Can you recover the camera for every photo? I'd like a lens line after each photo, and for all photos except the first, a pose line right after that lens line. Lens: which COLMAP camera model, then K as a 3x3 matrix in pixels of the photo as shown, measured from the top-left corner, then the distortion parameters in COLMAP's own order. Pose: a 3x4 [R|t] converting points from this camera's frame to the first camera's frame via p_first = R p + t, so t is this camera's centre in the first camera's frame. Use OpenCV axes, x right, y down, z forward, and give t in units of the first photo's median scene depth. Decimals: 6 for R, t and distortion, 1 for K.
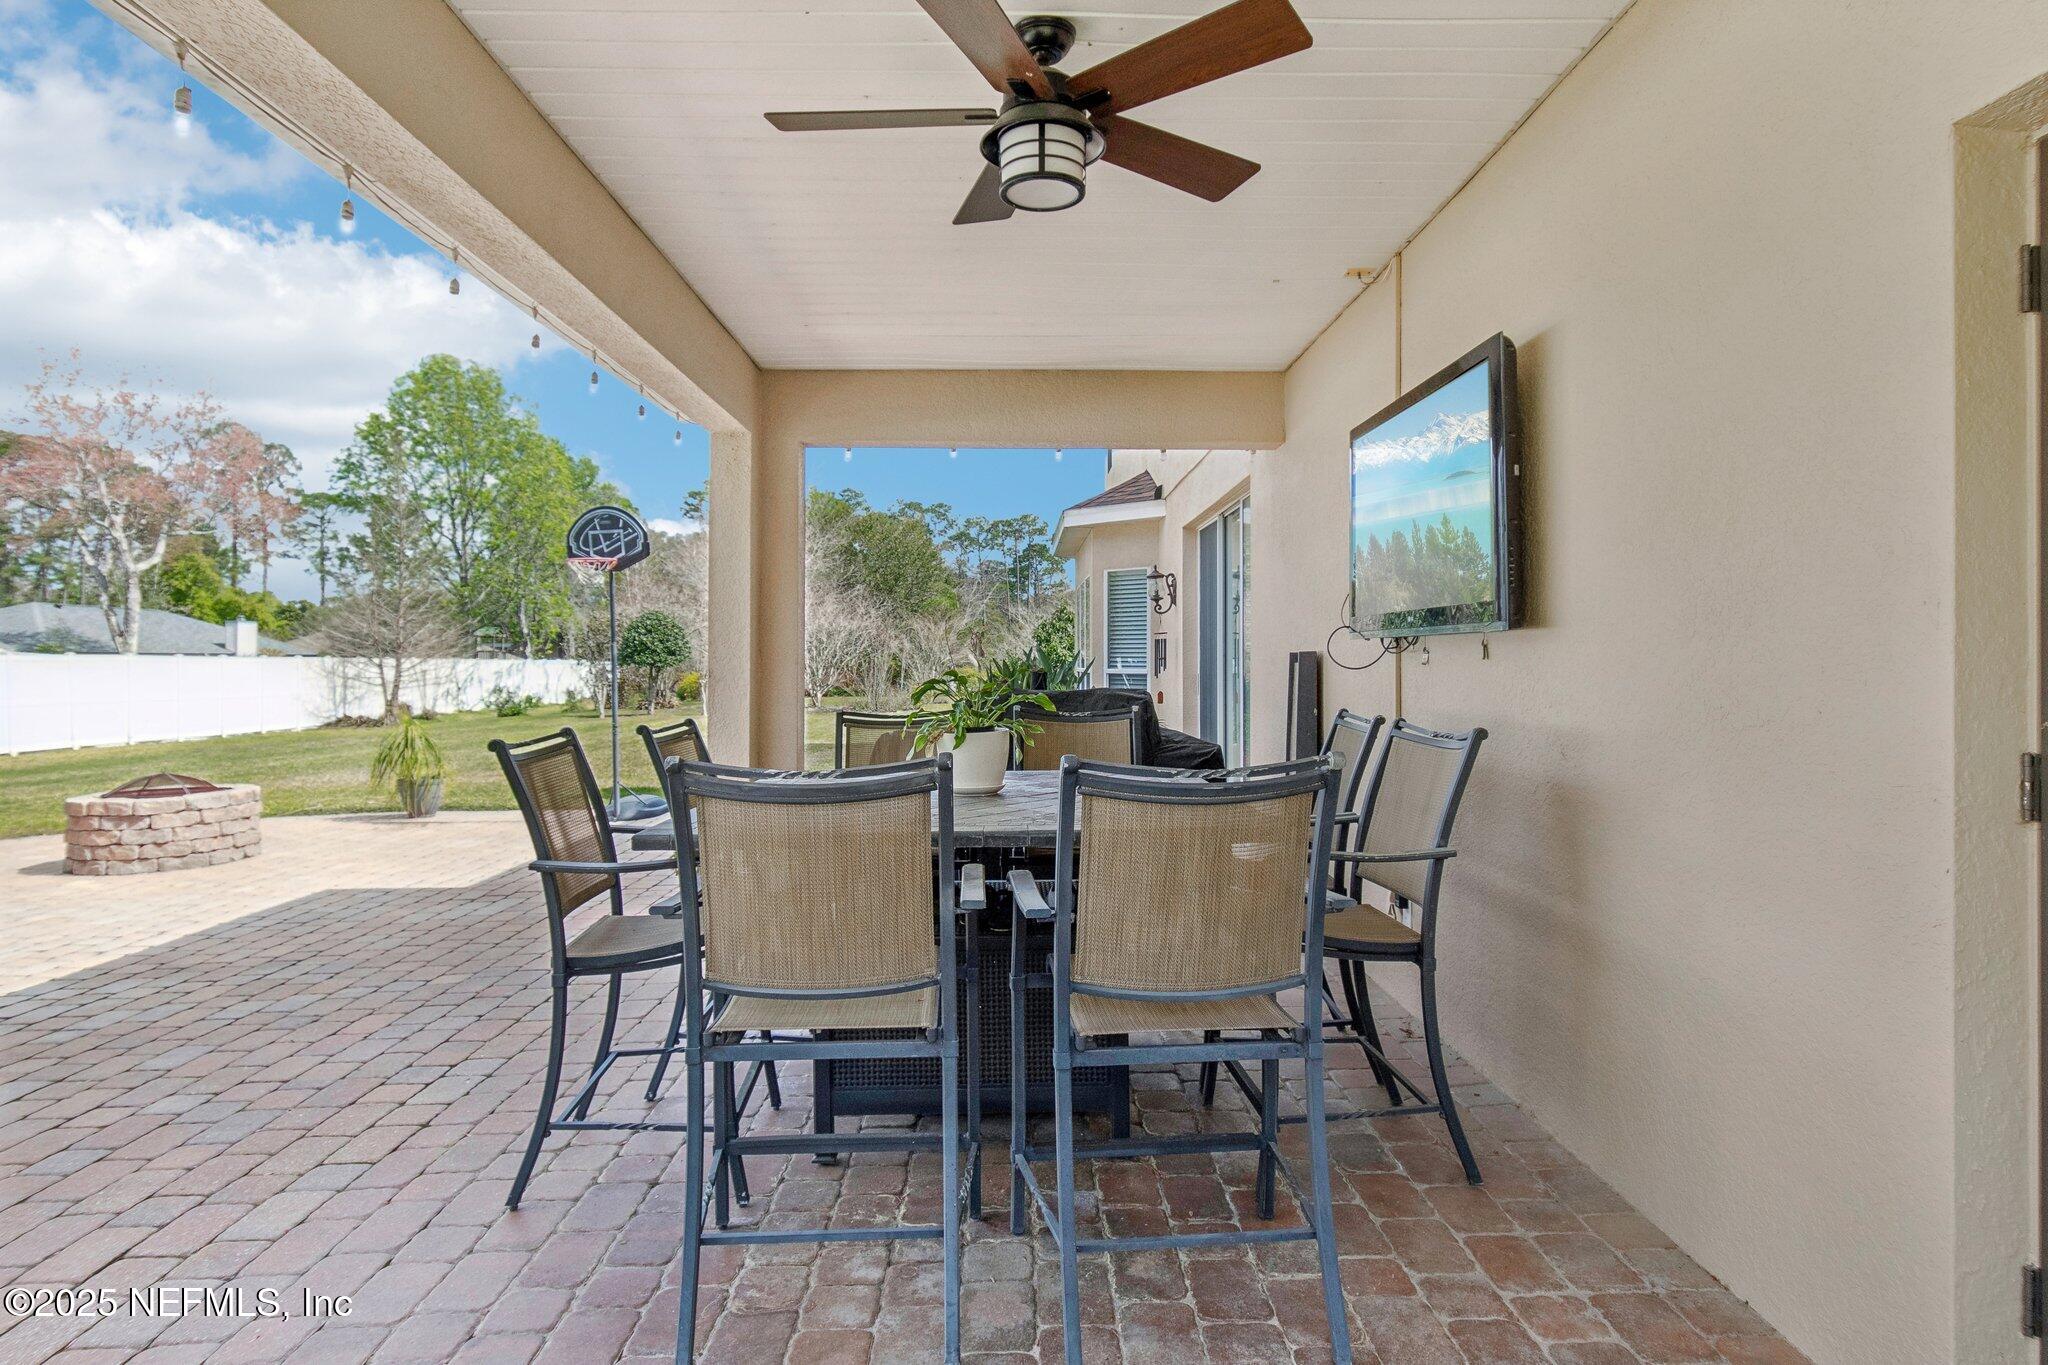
lens RADIAL K [[1124.0, 0, 1024.0], [0, 1124.0, 682.5], [0, 0, 1]] dist [-0.000175, 0.000002]
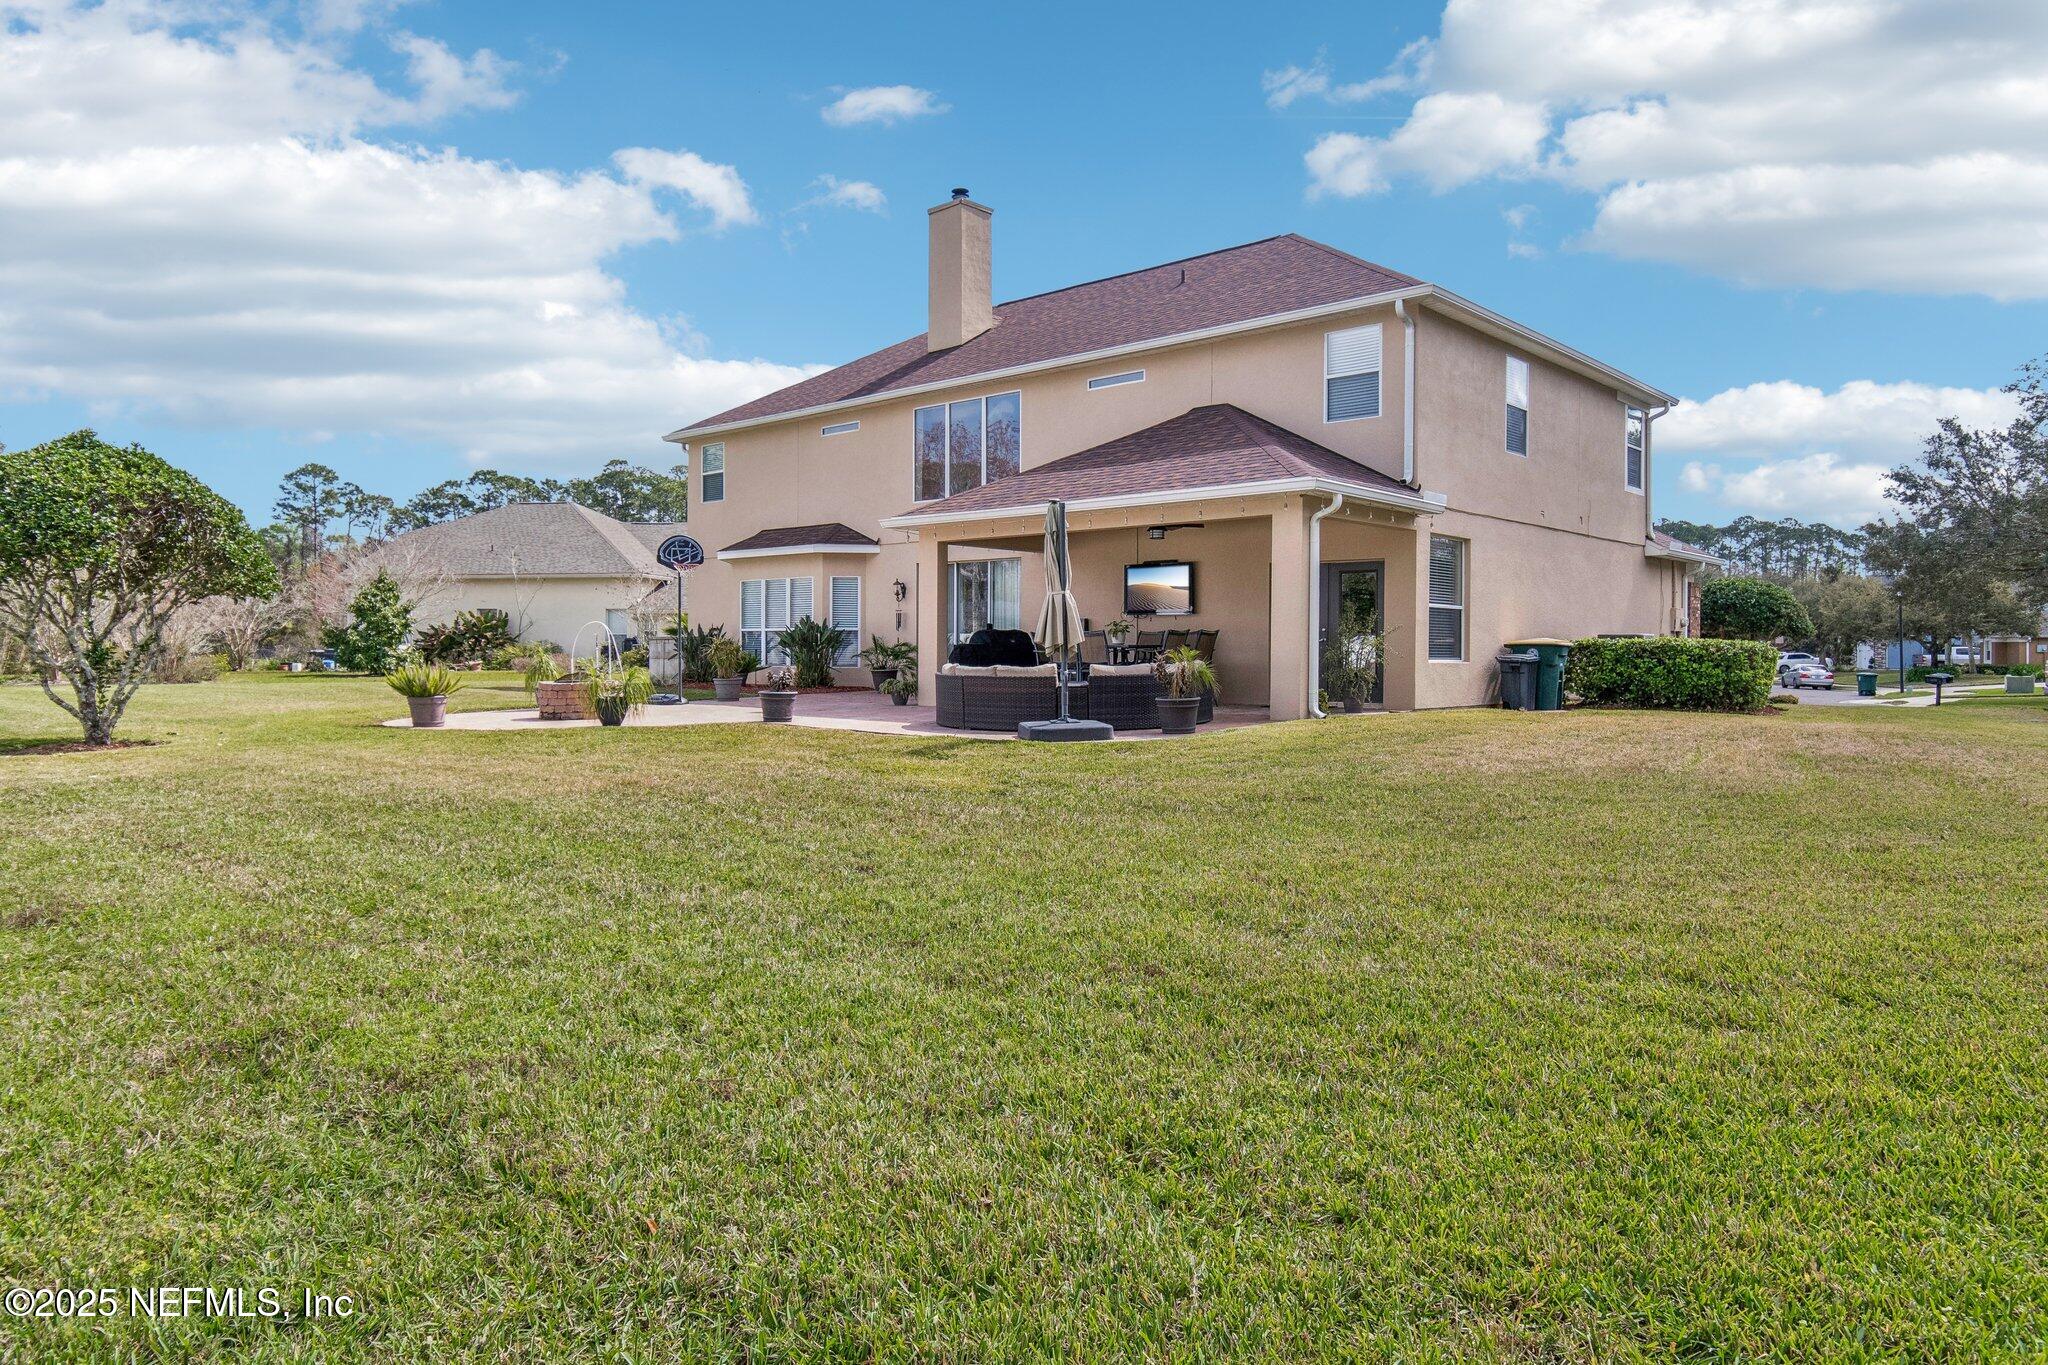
lens RADIAL K [[1297.7, 0, 1024.0], [0, 1297.7, 682.5], [0, 0, 1]] dist [-0.000929, -0.000199]
pose [[0.692473, -0.013681, 0.721314, -1.546265], [0.004157, 0.999879, 0.014974, 0.059408], [-0.721432, -0.007371, 0.692447, -0.922702]]
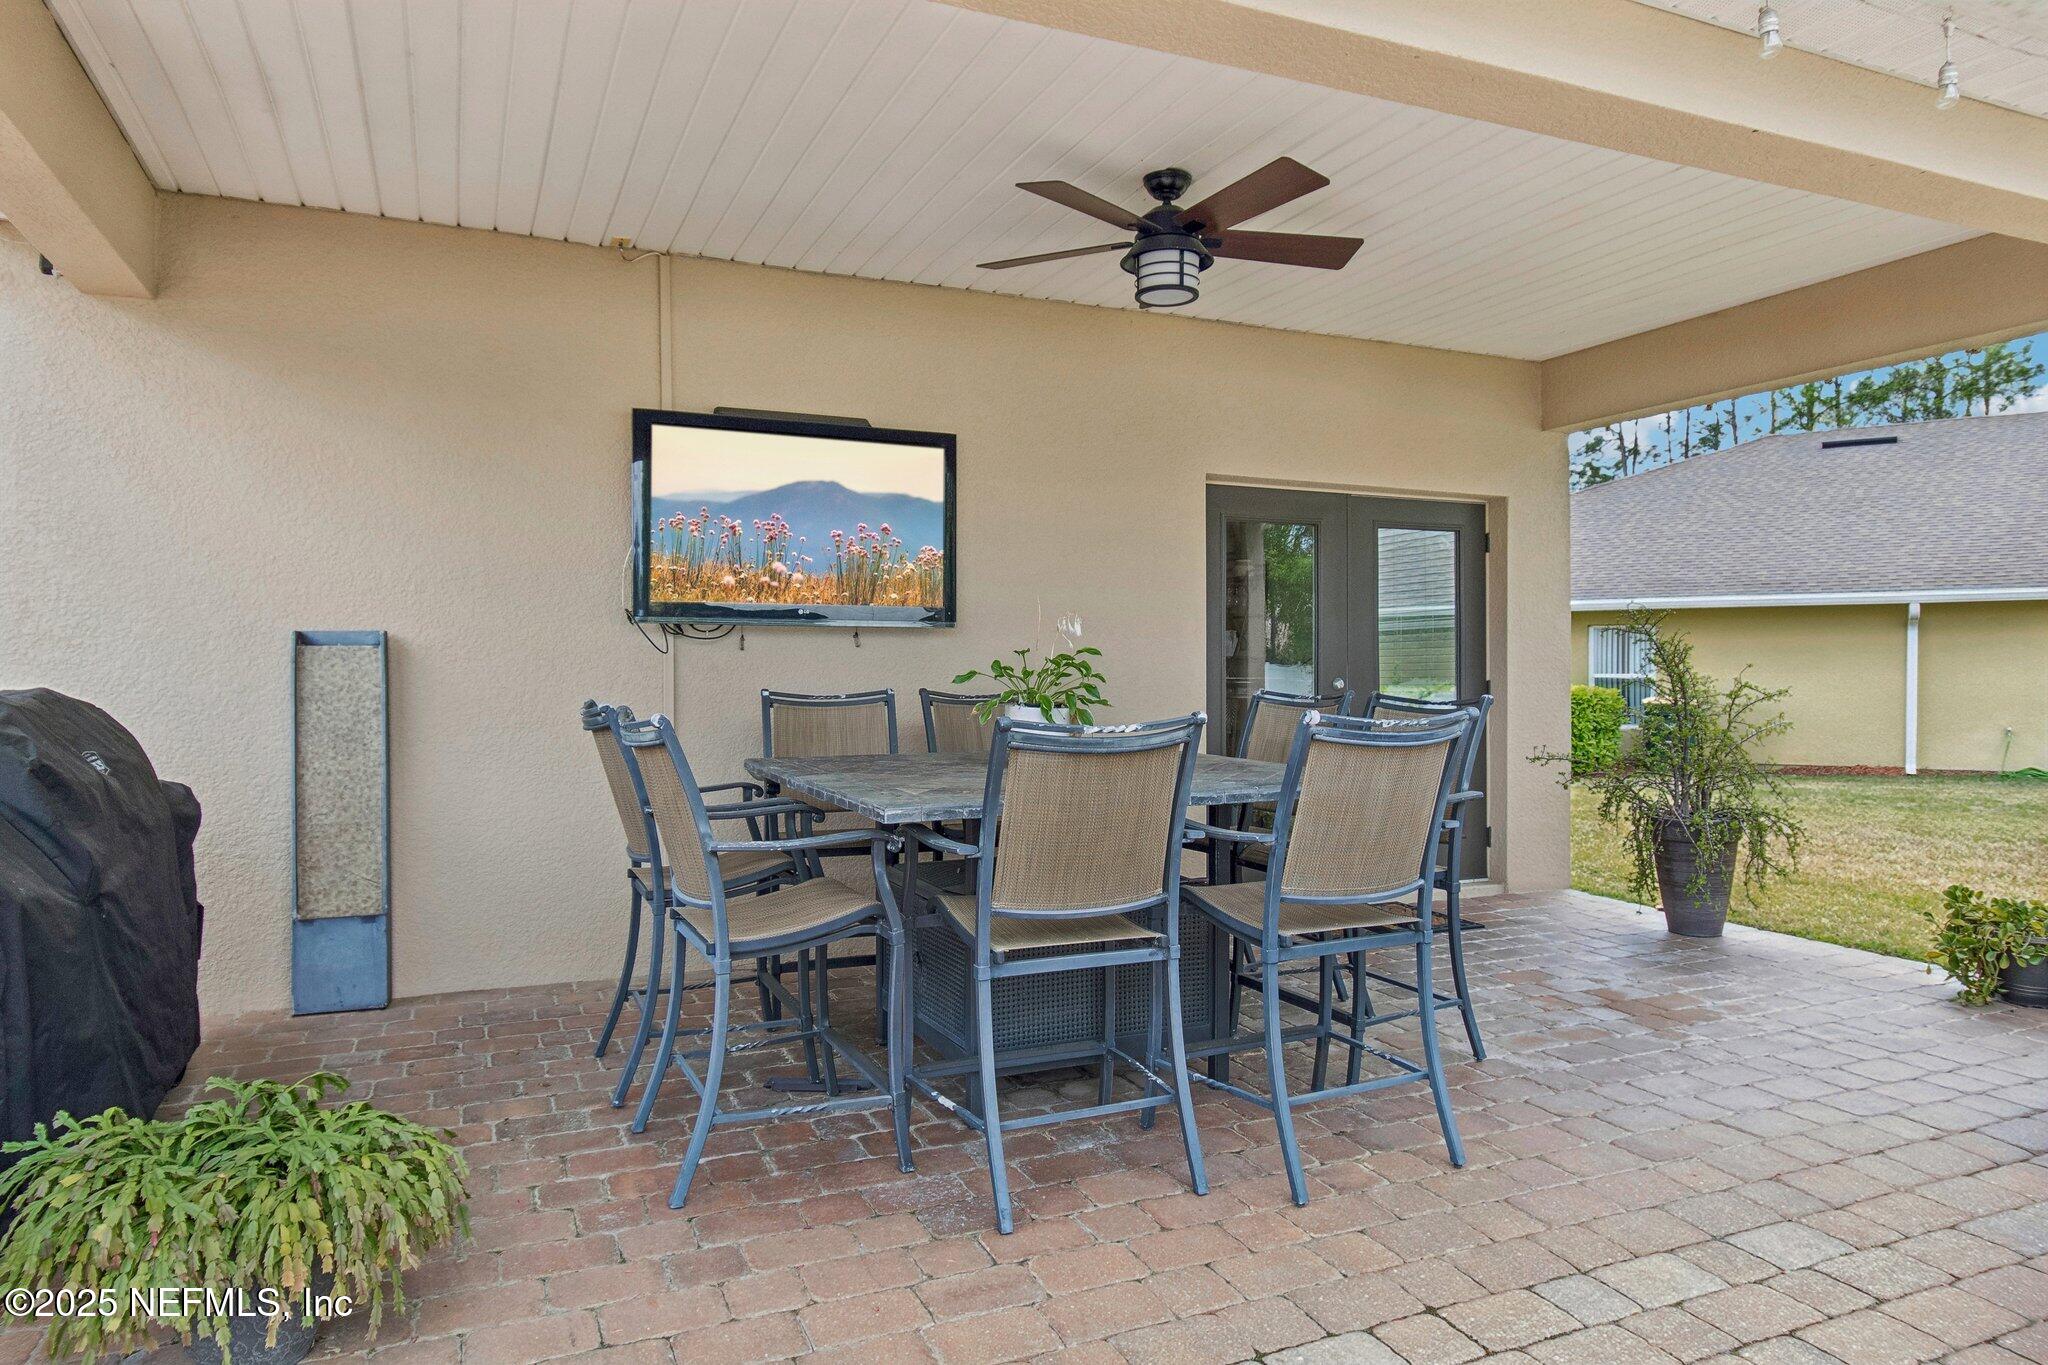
lens RADIAL K [[1267.3, 0, 967.6], [0, 1267.3, 677.1], [0, 0, 1]] dist [-0.036001, 0.000666]
pose [[-0.352577, 0.003789, 0.935775, -0.364593], [0.012101, 0.999927, 0.000511, 0.001737], [-0.935705, 0.011504, -0.352597, 0.512039]]
